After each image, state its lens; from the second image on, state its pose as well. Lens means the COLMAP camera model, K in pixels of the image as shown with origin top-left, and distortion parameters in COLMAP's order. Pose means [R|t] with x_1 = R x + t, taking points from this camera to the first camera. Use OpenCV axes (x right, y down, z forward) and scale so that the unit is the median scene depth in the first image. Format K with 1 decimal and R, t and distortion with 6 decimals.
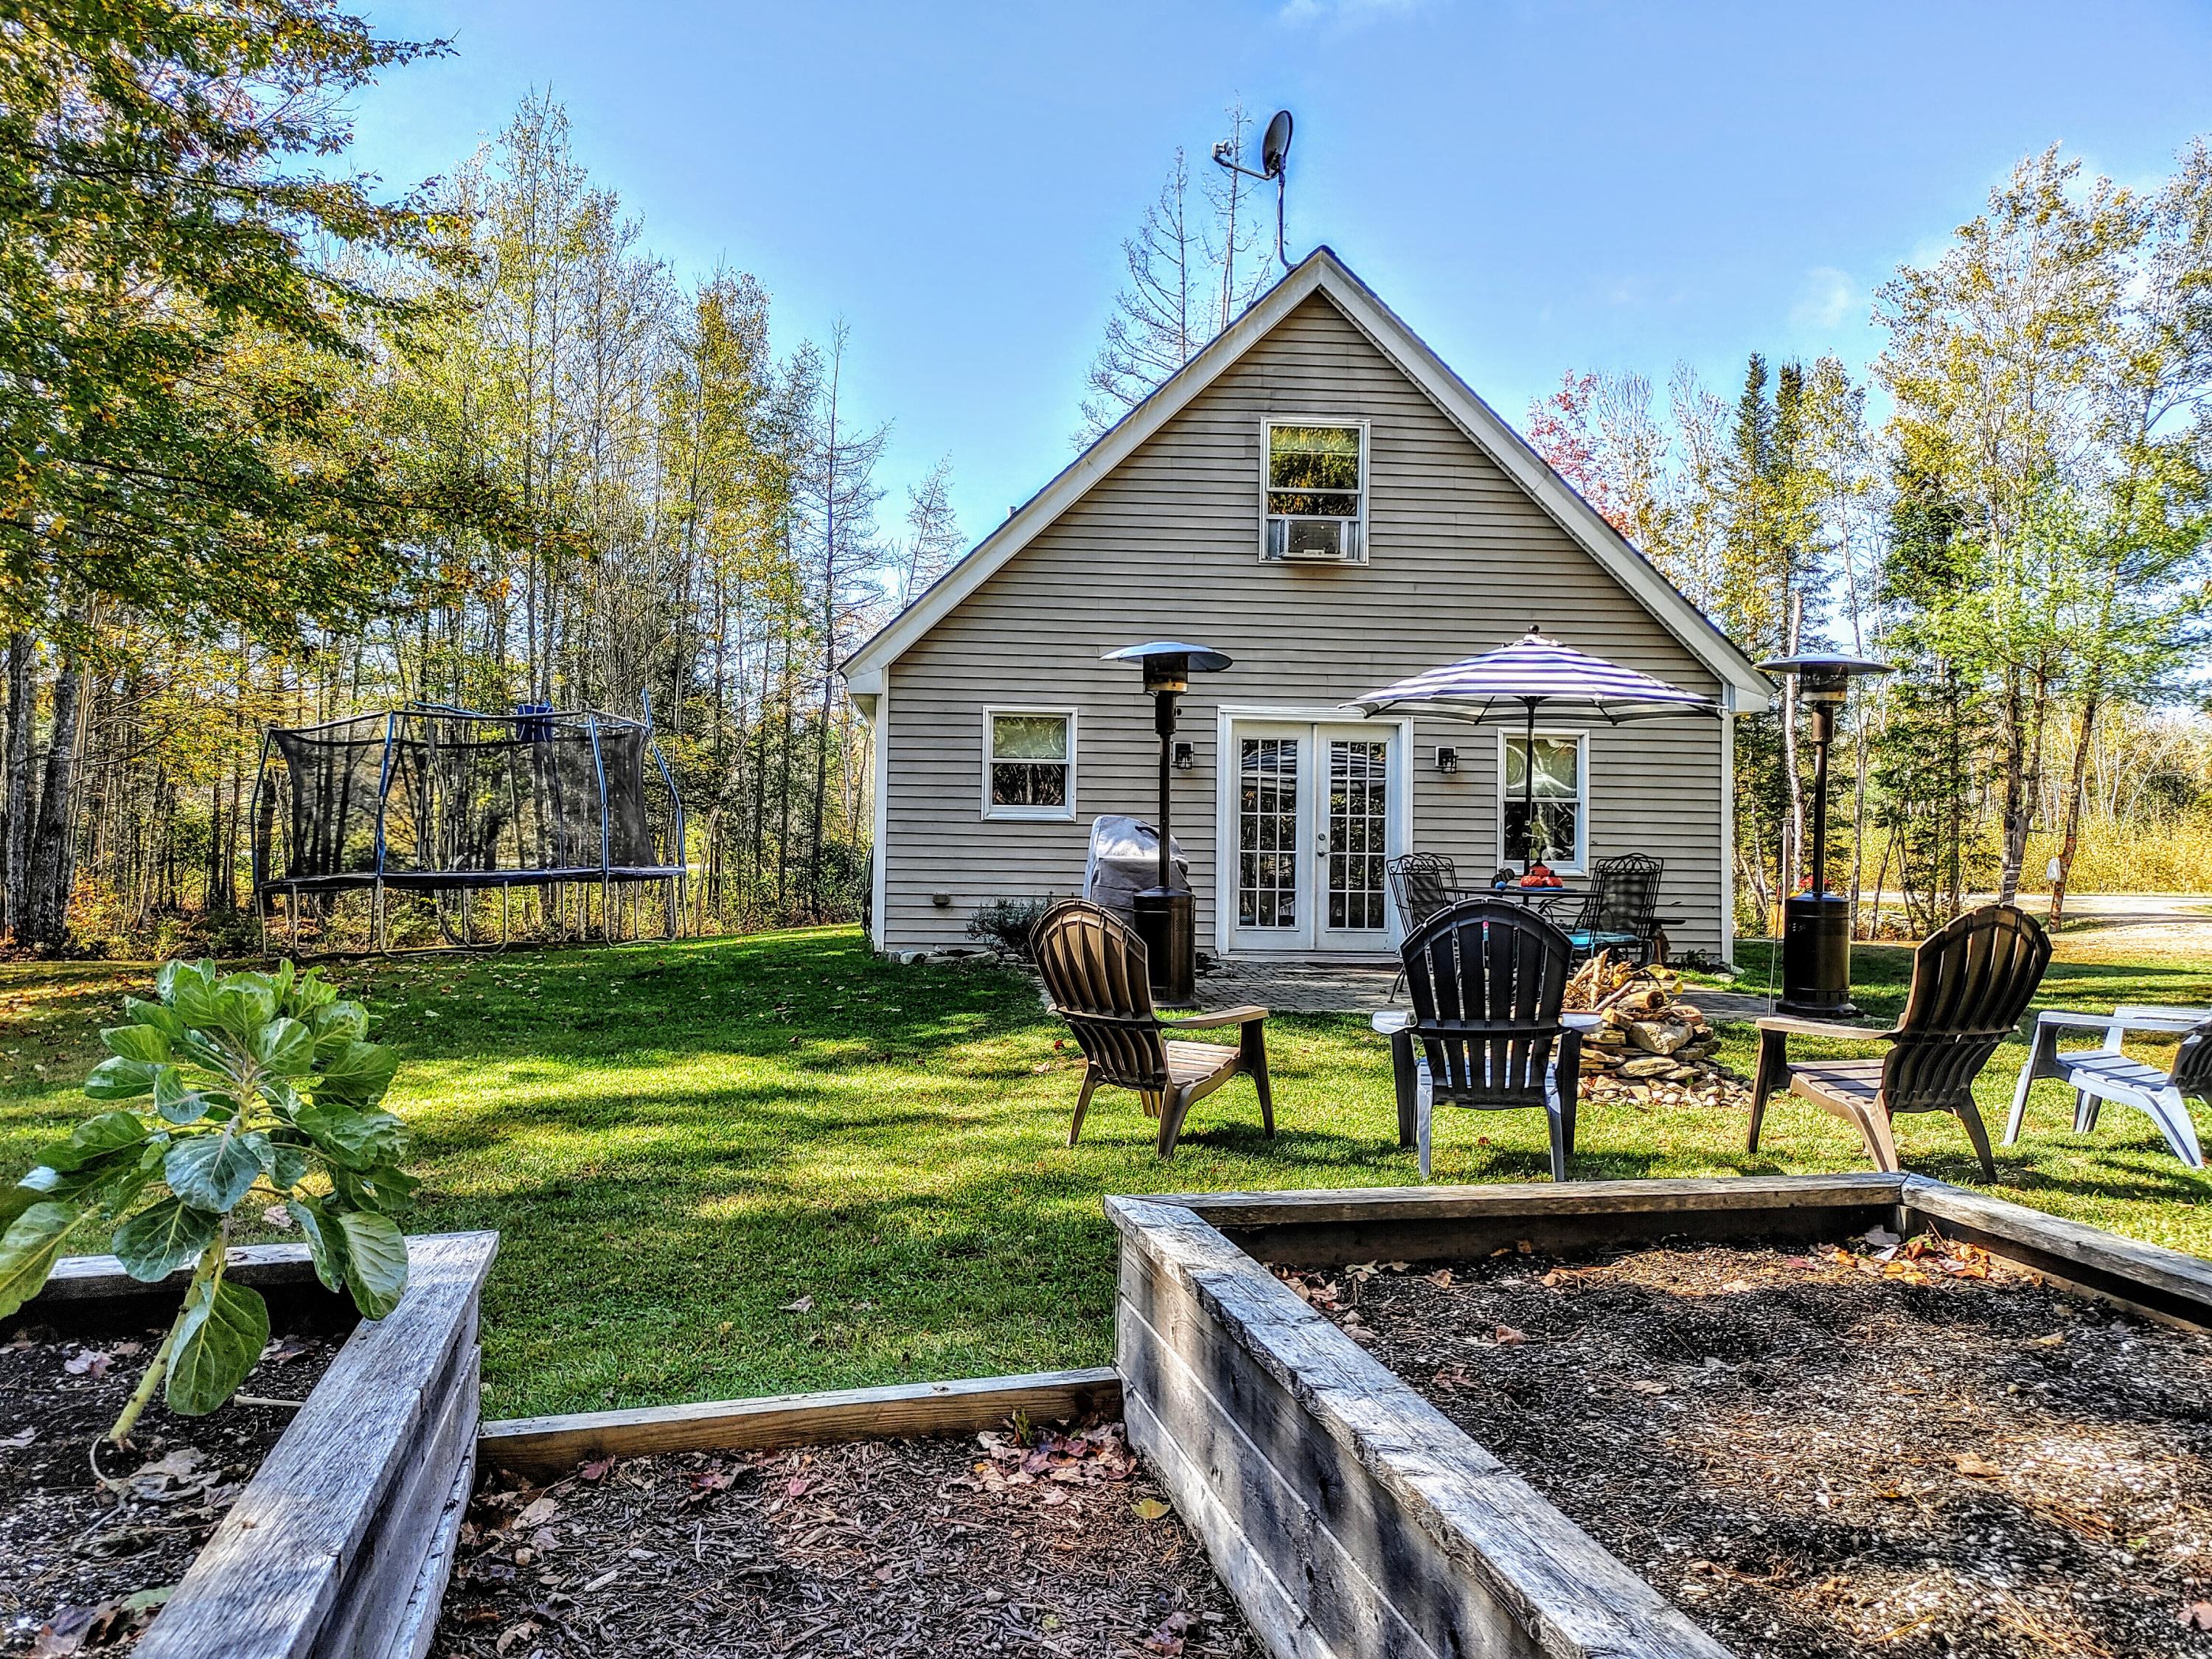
lens RADIAL K [[1681.1, 0, 1106.0], [0, 1681.1, 829.5], [0, 0, 1]] dist [0.049710, -0.044346]
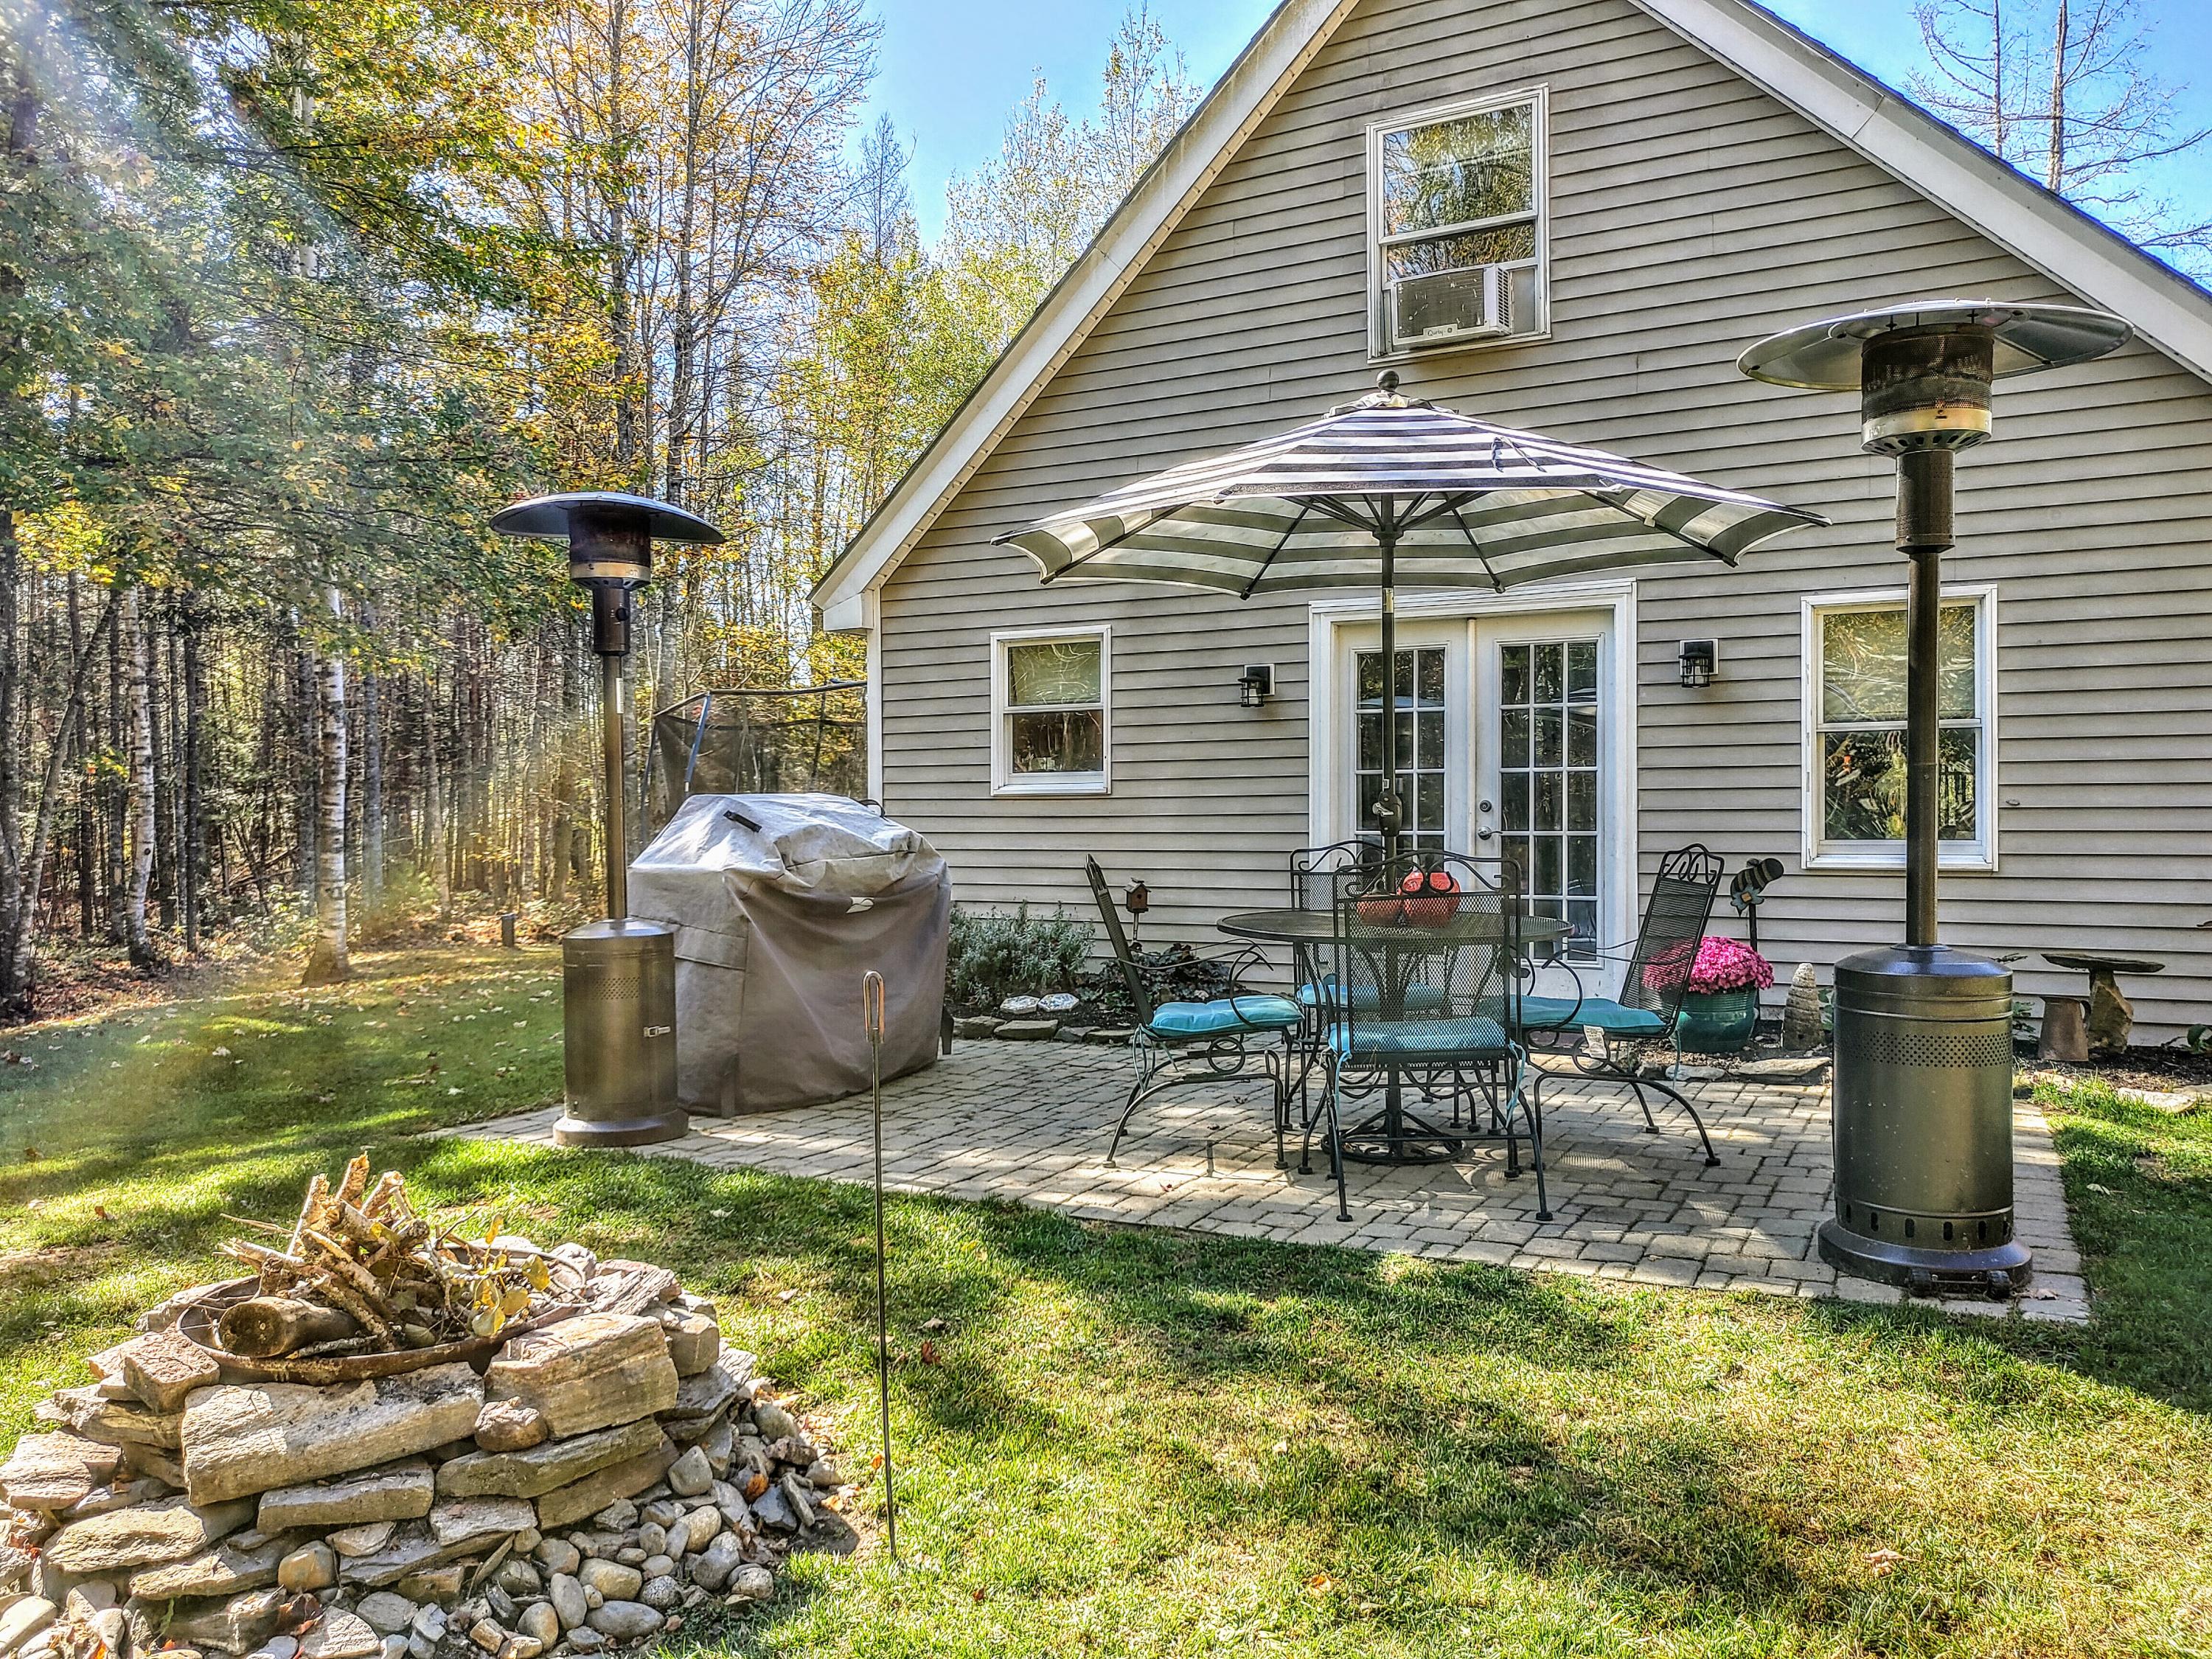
lens RADIAL K [[1681.1, 0, 1106.0], [0, 1681.1, 829.5], [0, 0, 1]] dist [0.049710, -0.044346]
pose [[0.843892, -0.016904, -0.536247, 0.340981], [0.030030, 0.999425, 0.015755, -0.001017], [0.535672, -0.029399, 0.843914, 0.427063]]
